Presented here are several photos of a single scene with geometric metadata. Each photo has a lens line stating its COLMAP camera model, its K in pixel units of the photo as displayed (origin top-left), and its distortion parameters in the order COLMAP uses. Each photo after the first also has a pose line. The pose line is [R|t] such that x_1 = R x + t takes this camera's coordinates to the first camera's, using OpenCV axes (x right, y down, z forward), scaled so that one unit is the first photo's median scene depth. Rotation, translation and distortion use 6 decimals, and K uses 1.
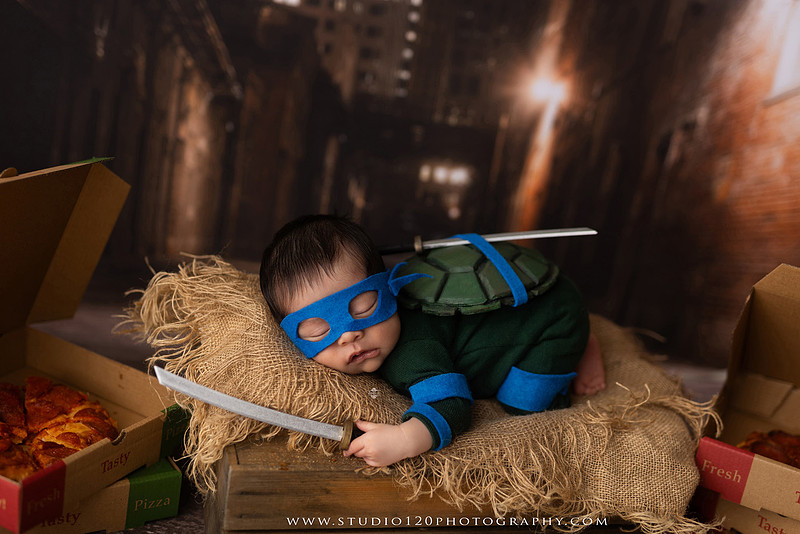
lens RADIAL K [[1151.8, 0, 400.0], [0, 1151.8, 267.0], [0, 0, 1]] dist [0.012308, -0.064430]
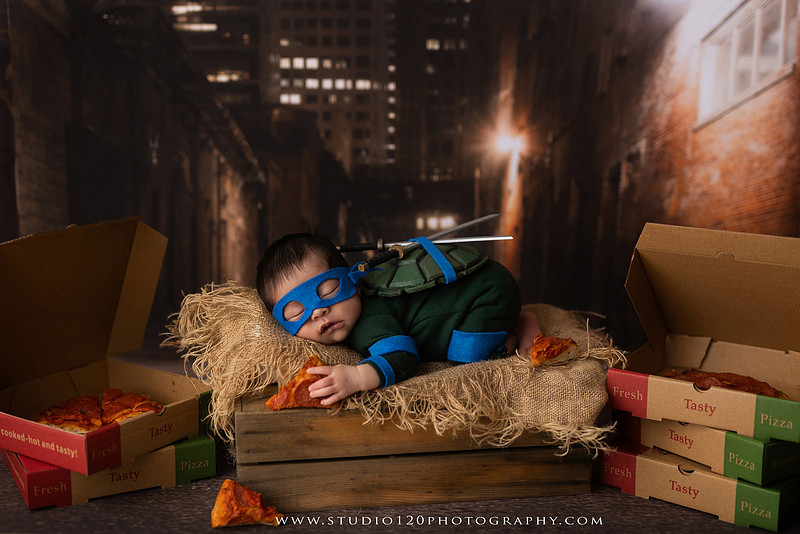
lens RADIAL K [[1180.7, 0, 400.0], [0, 1180.7, 267.0], [0, 0, 1]] dist [0.008023, -0.053294]
pose [[0.983268, -0.127910, -0.129703, 0.215854], [0.108502, 0.983164, -0.147026, 0.200781], [0.146325, 0.130493, 0.980592, -0.318583]]
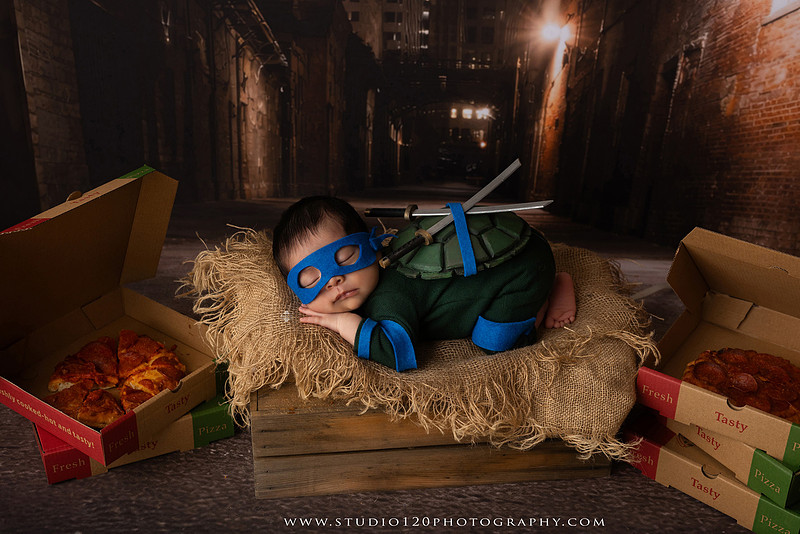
lens RADIAL K [[1151.8, 0, 400.0], [0, 1151.8, 267.0], [0, 0, 1]] dist [0.012308, -0.064430]
pose [[0.980366, -0.044163, -0.192177, 0.248590], [0.078218, 0.981738, 0.173417, -0.182733], [0.181009, -0.185043, 0.965917, -0.194380]]
